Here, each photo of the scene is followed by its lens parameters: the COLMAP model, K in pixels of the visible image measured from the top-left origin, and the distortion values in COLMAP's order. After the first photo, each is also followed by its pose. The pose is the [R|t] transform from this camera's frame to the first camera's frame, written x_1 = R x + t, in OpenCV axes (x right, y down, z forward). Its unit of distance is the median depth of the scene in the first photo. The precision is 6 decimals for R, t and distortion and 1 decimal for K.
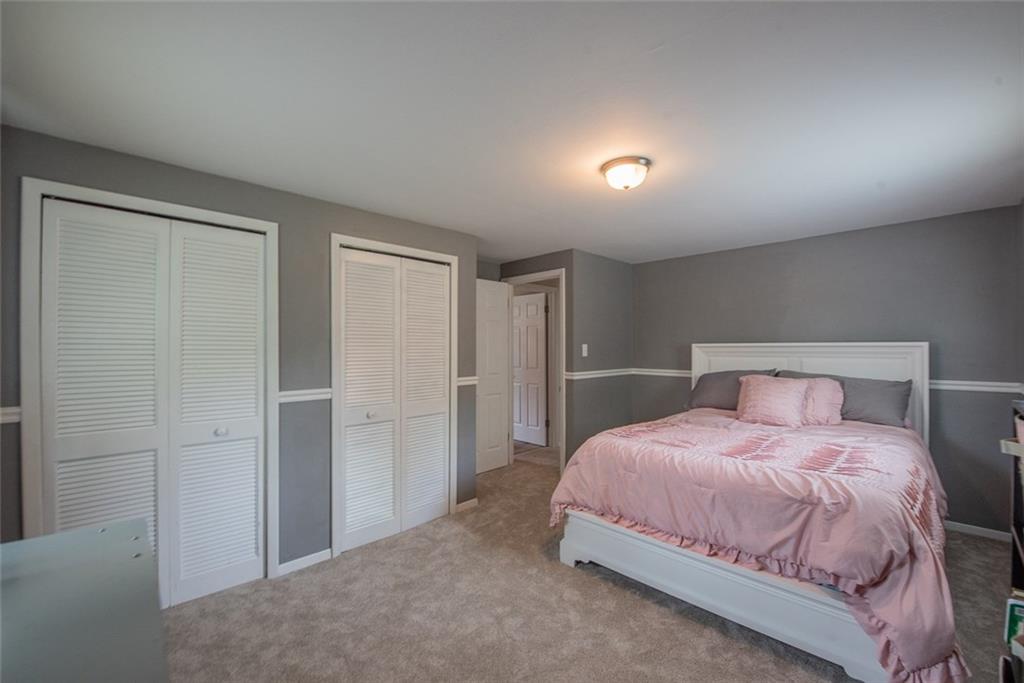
lens RADIAL K [[415.2, 0, 515.9], [0, 415.2, 347.6], [0, 0, 1]] dist [-0.001512, -0.000208]
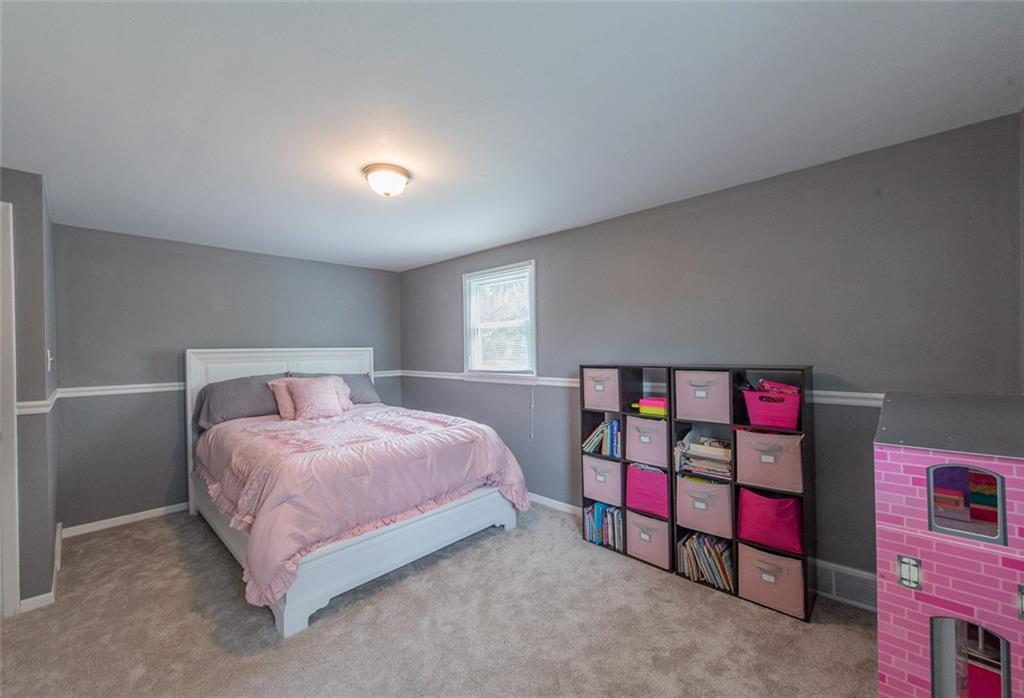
lens RADIAL K [[404.8, 0, 512.0], [0, 404.8, 349.0], [0, 0, 1]] dist [0.000635, 0.000043]
pose [[-0.020618, 0.002953, 0.999783, -0.538193], [0.020016, 0.999796, -0.002540, 0.007029], [-0.999587, 0.019959, -0.020673, 0.514611]]
